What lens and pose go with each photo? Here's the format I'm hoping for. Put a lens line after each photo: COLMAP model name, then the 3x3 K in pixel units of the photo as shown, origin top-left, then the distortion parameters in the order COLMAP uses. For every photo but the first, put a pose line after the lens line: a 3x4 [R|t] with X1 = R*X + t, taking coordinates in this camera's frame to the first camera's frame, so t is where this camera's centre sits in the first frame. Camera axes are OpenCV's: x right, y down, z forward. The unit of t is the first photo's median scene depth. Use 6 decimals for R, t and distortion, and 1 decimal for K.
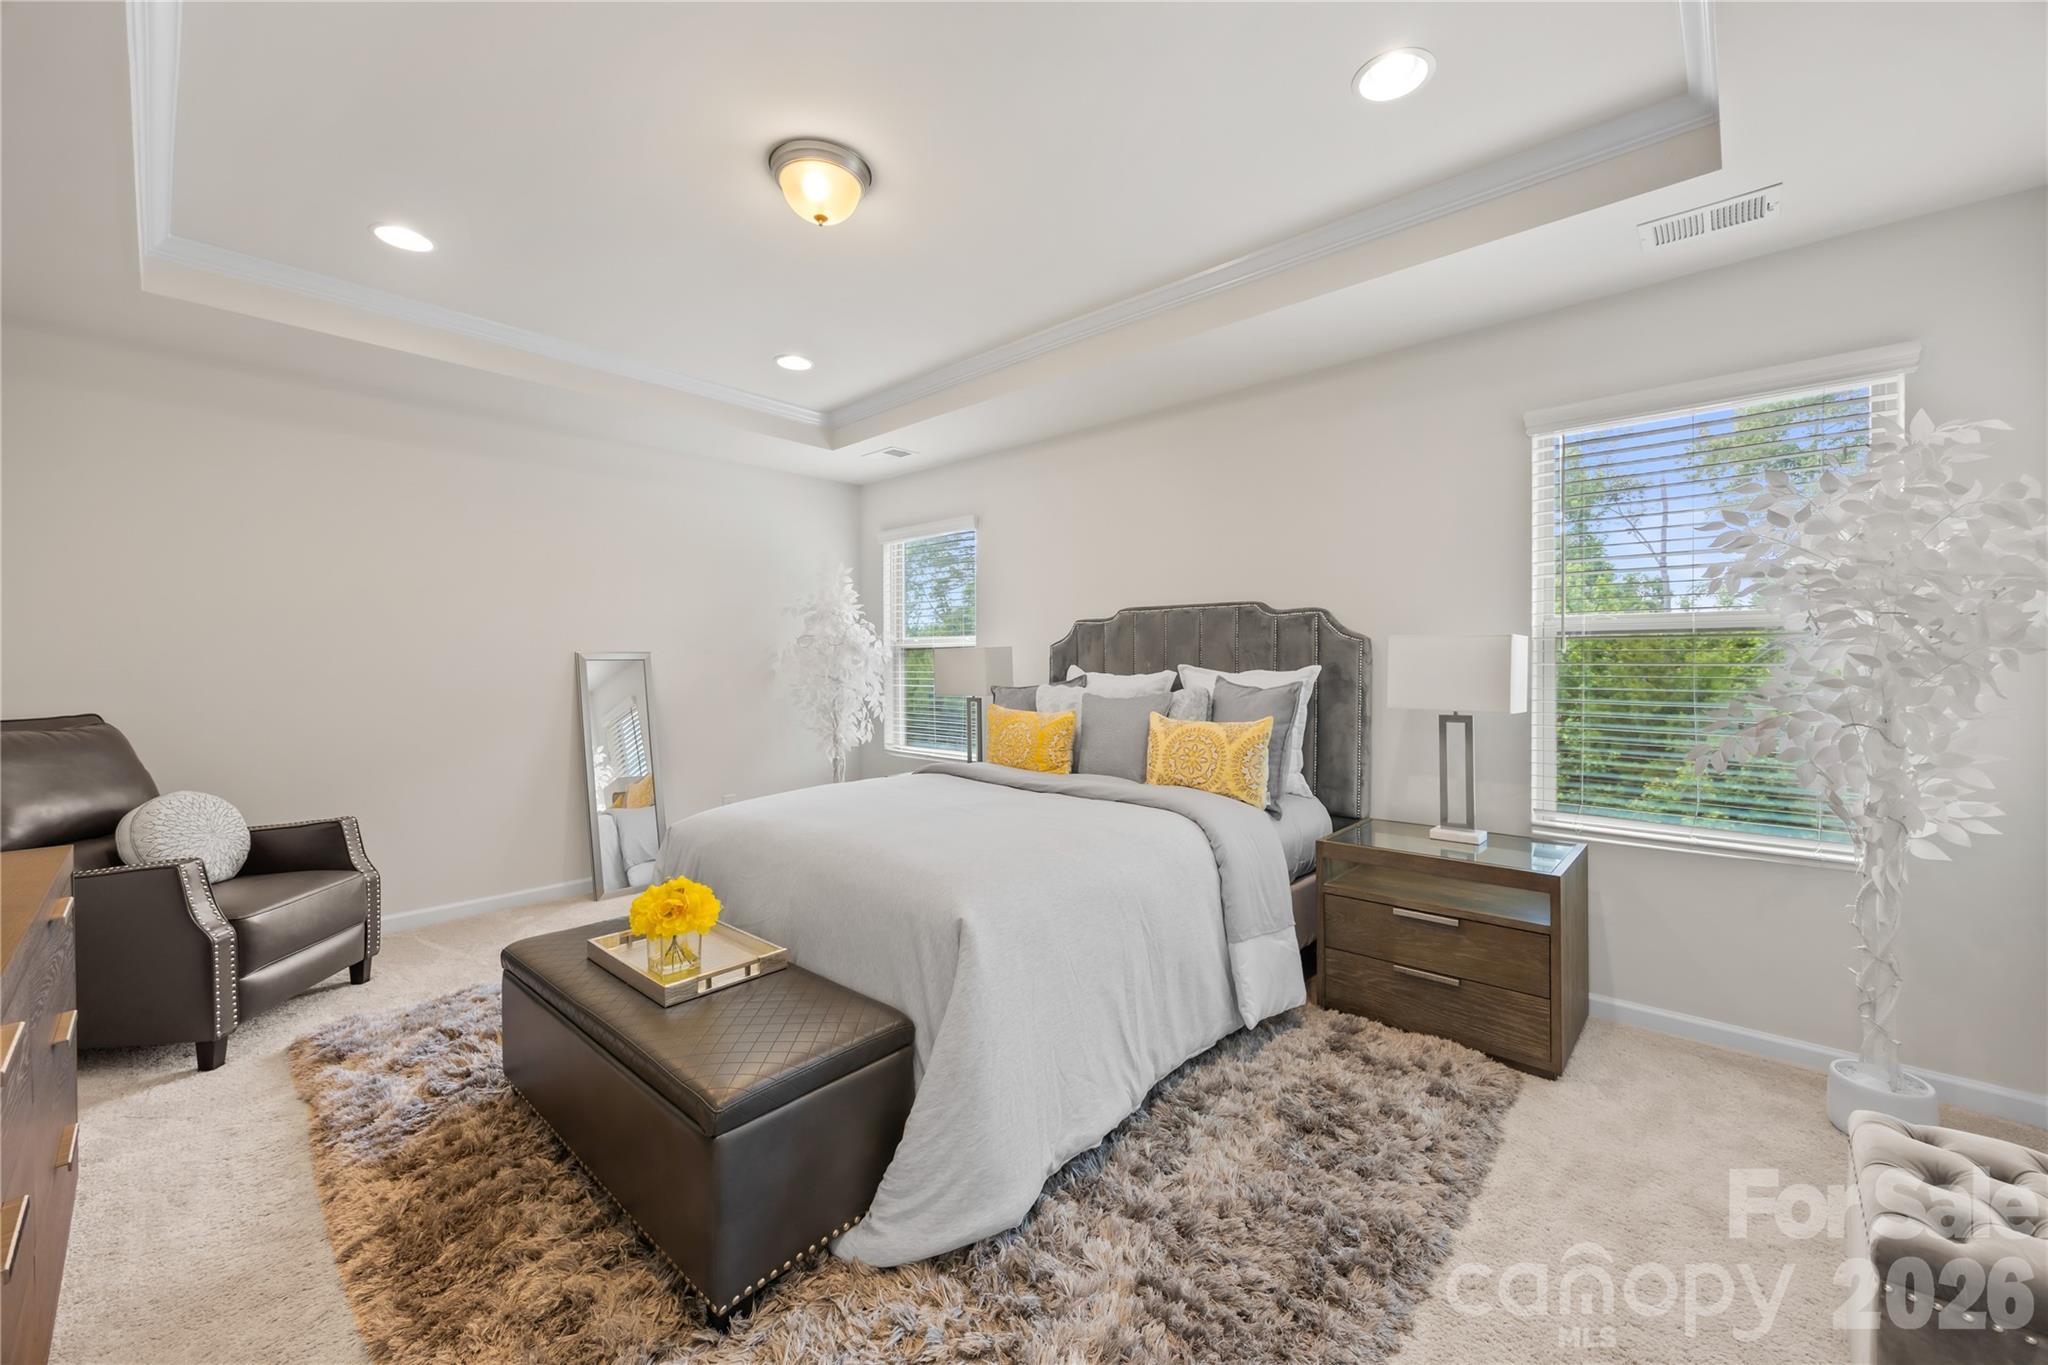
lens RADIAL K [[779.6, 0, 1027.7], [0, 779.6, 668.4], [0, 0, 1]] dist [0.000175, -0.000033]
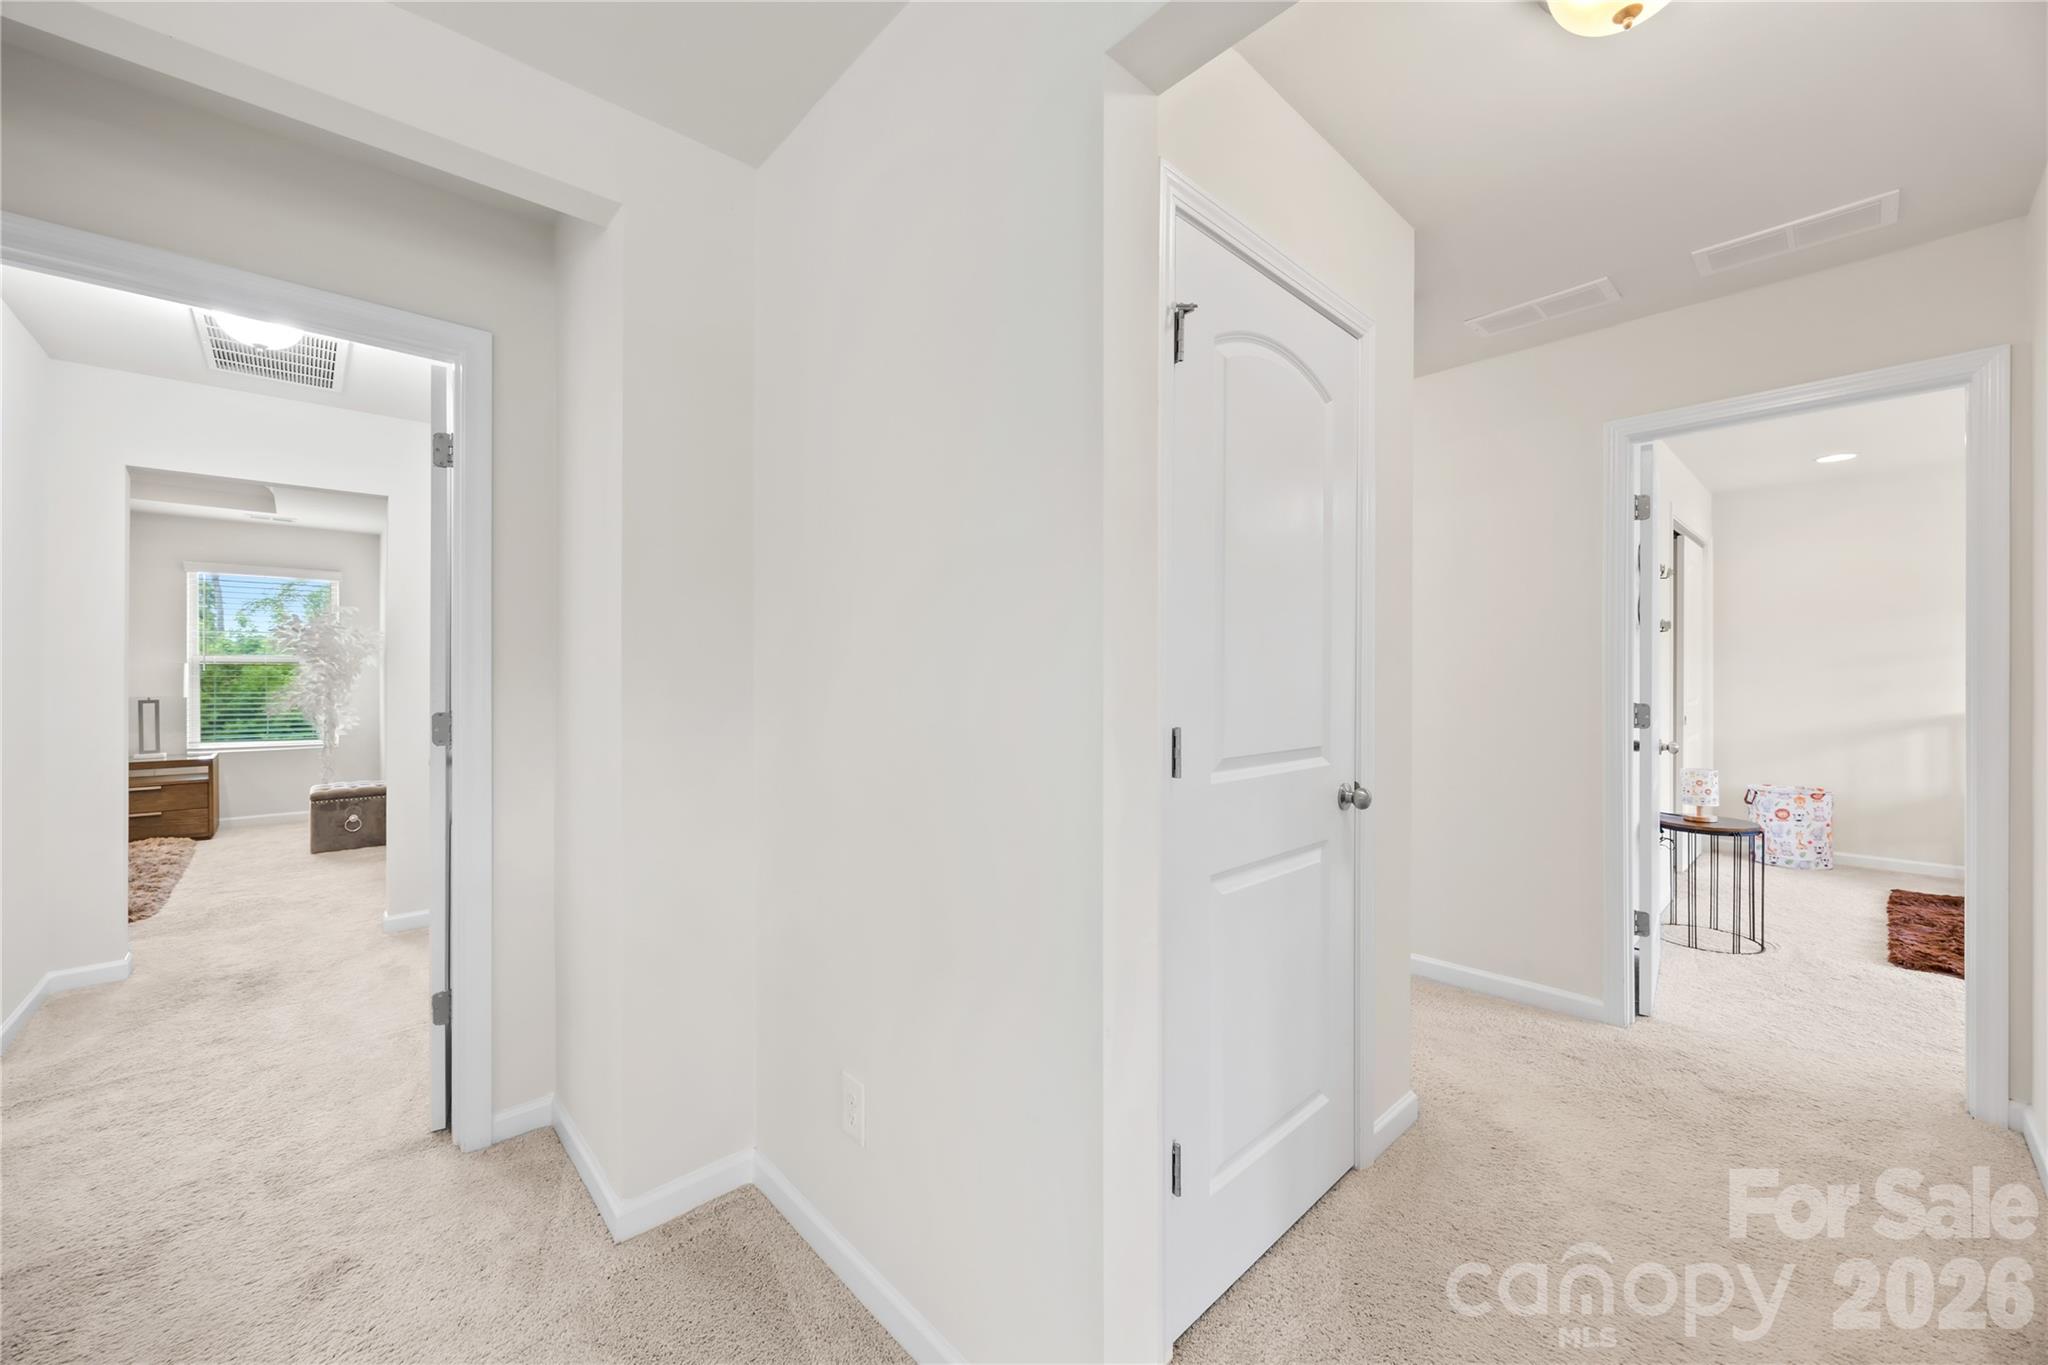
lens RADIAL K [[779.6, 0, 1026.5], [0, 779.6, 680.2], [0, 0, 1]] dist [0.000175, -0.000033]
pose [[0.071801, 0.006733, 0.997396, -1.501094], [0.014829, 0.999859, -0.007817, 0.061000], [-0.997309, 0.015351, 0.071691, -1.655534]]
